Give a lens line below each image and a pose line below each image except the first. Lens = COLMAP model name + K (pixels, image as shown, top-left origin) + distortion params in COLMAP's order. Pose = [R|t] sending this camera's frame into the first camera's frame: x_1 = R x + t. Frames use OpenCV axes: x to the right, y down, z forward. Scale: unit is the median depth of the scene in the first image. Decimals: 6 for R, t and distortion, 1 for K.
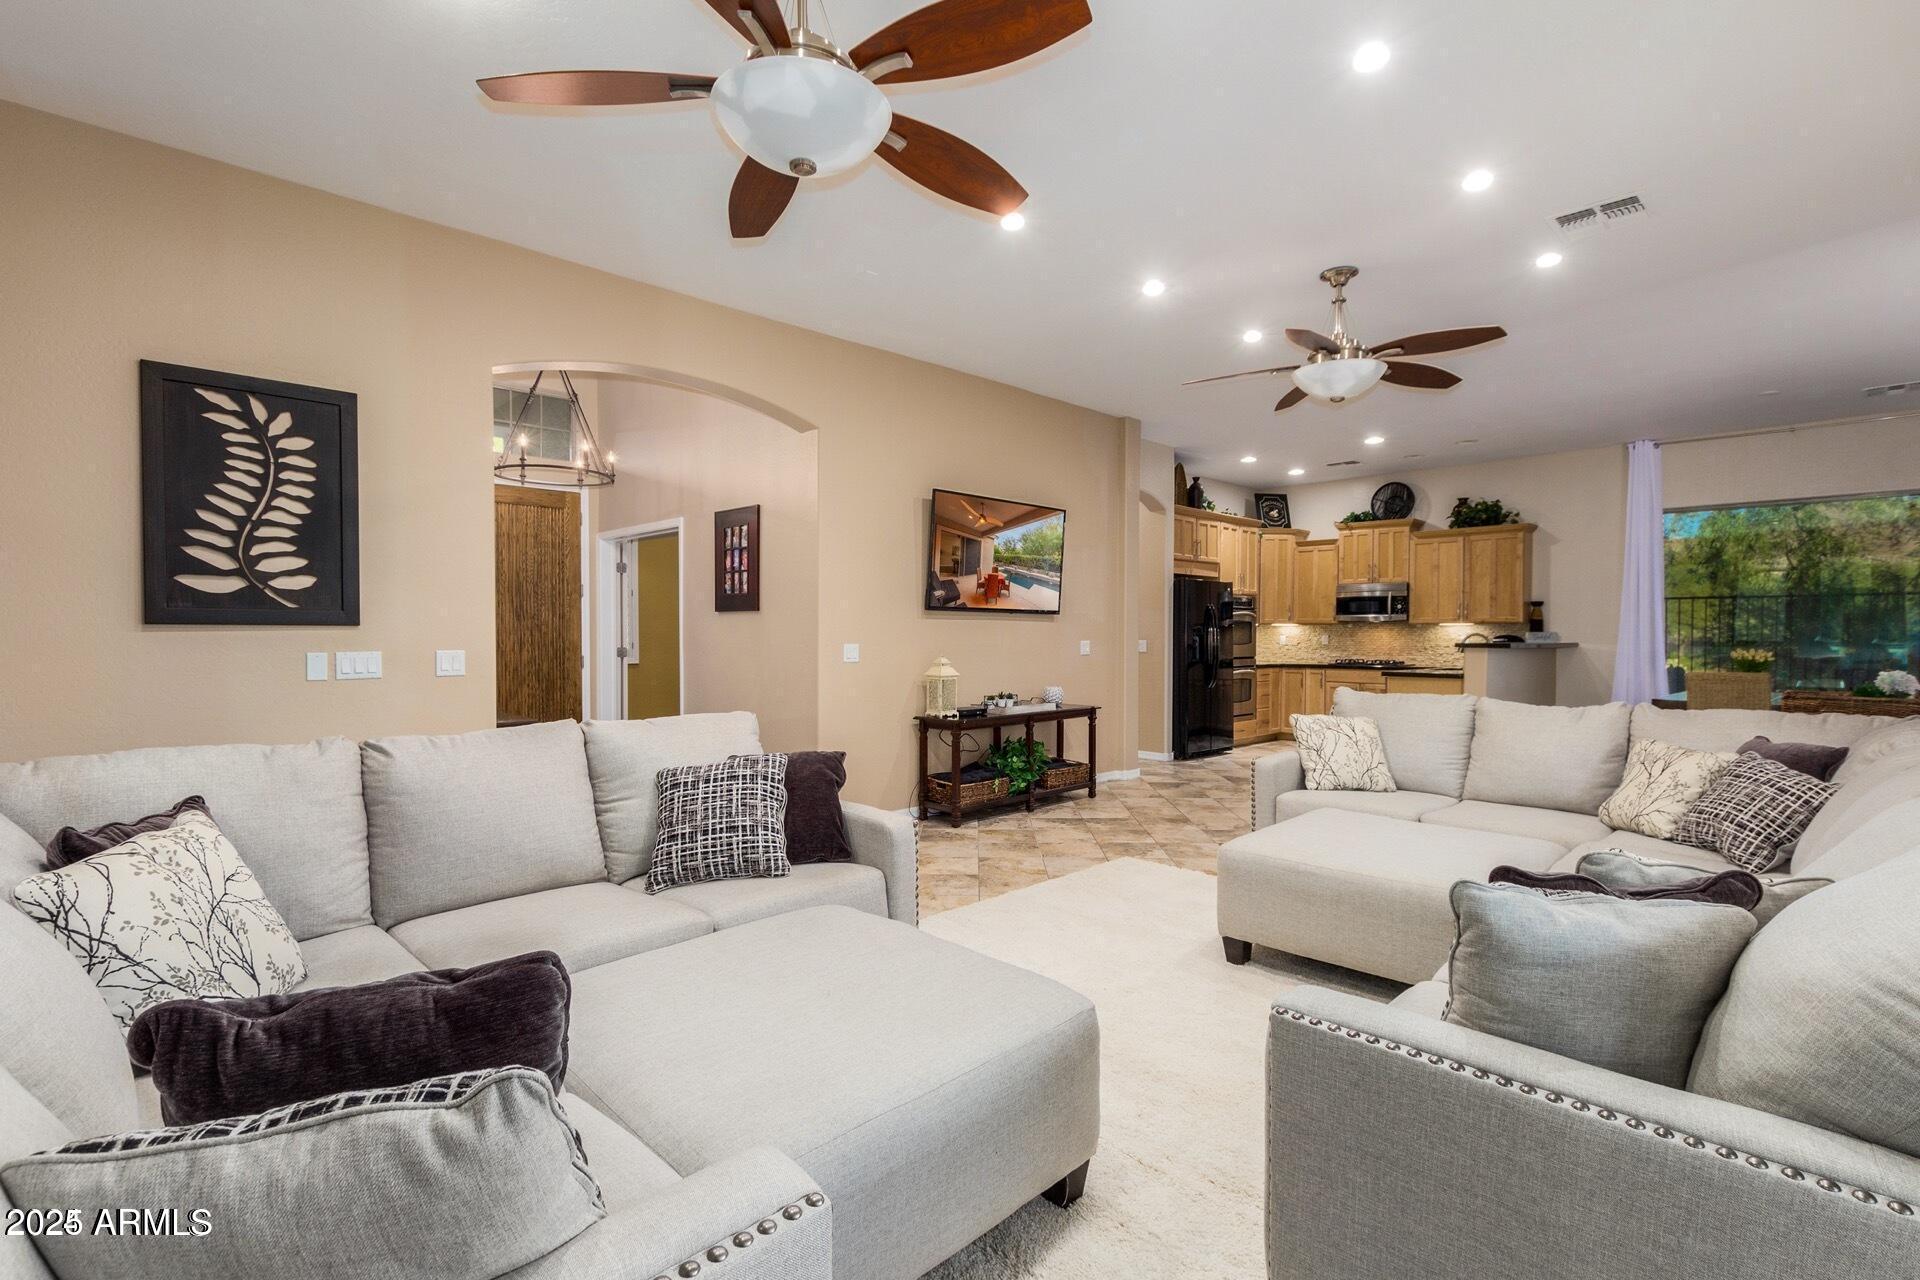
lens RADIAL K [[892.6, 0, 960.0], [0, 892.6, 640.0], [0, 0, 1]] dist [0.012774, 0.000684]
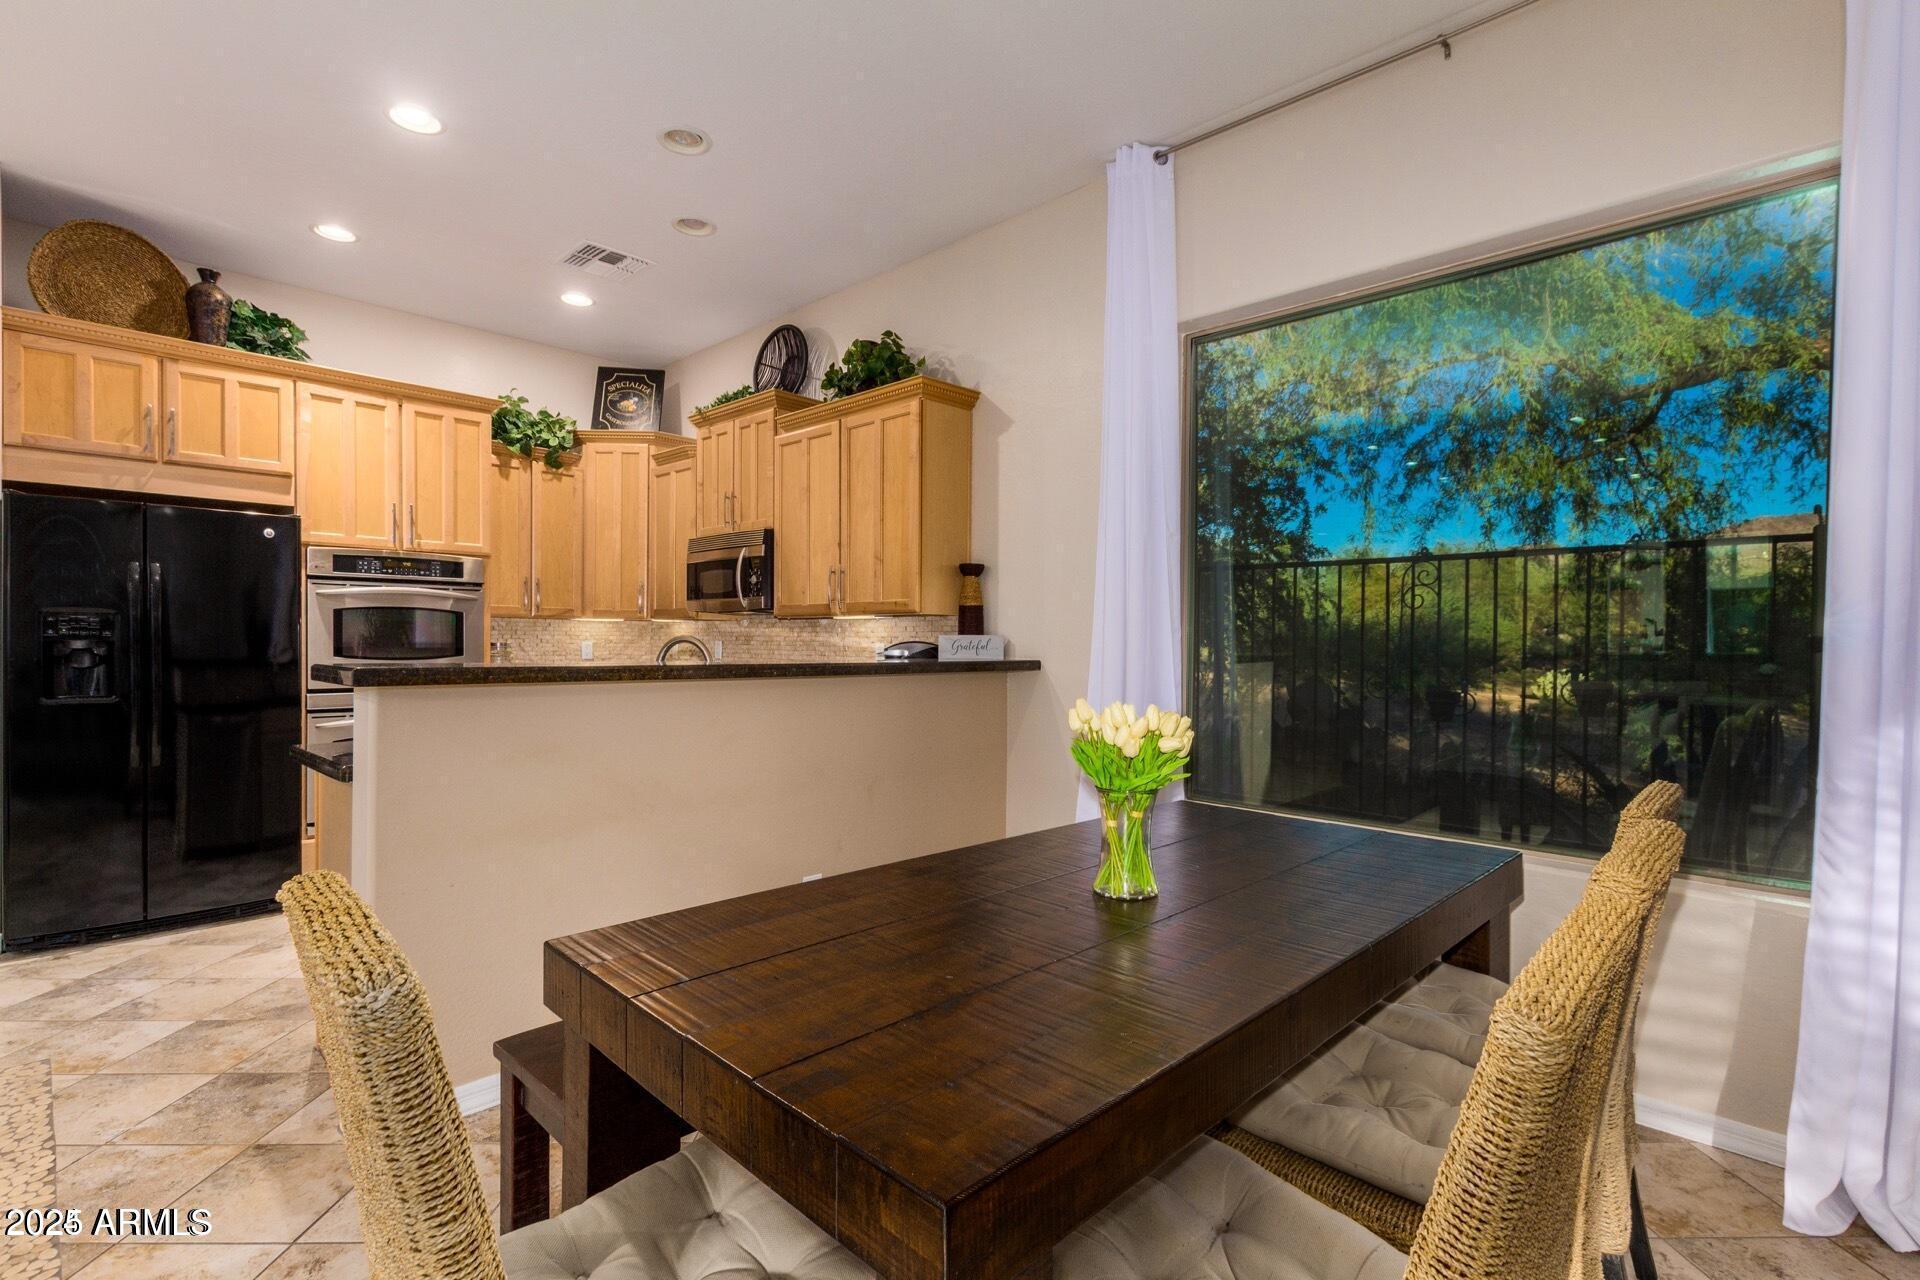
lens RADIAL K [[892.6, 0, 960.0], [0, 892.6, 640.0], [0, 0, 1]] dist [0.012774, 0.000684]
pose [[0.999510, 0.003590, 0.031107, 0.588992], [-0.003349, 0.999964, -0.007797, -0.002376], [-0.031134, 0.007689, 0.999486, 0.535846]]
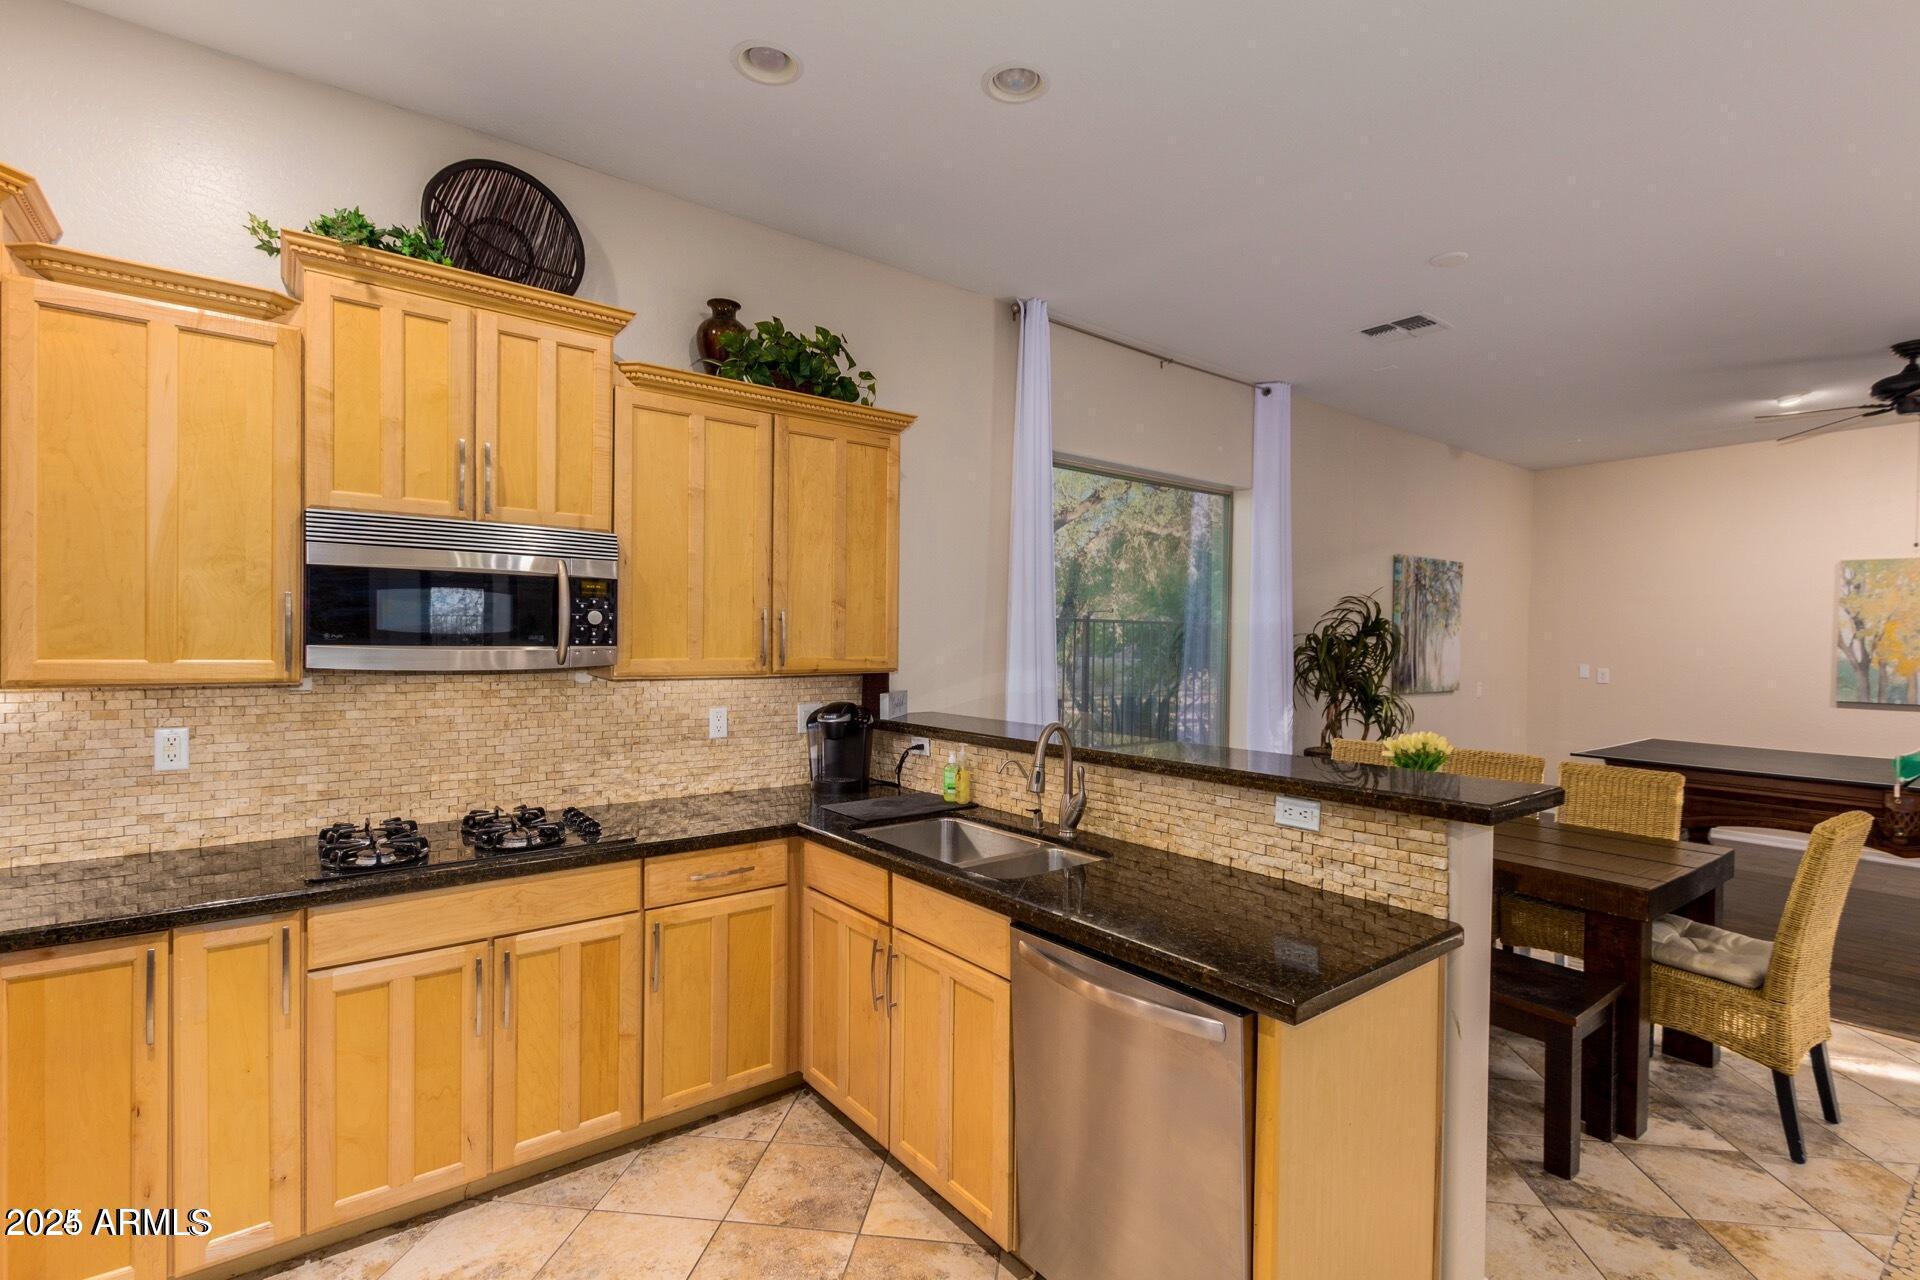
lens RADIAL K [[892.6, 0, 960.0], [0, 892.6, 640.0], [0, 0, 1]] dist [0.012774, 0.000684]
pose [[0.107674, -0.010037, 0.994136, 0.231029], [0.003902, 0.999946, 0.009673, -0.032632], [-0.994179, 0.002838, 0.107708, 0.866684]]
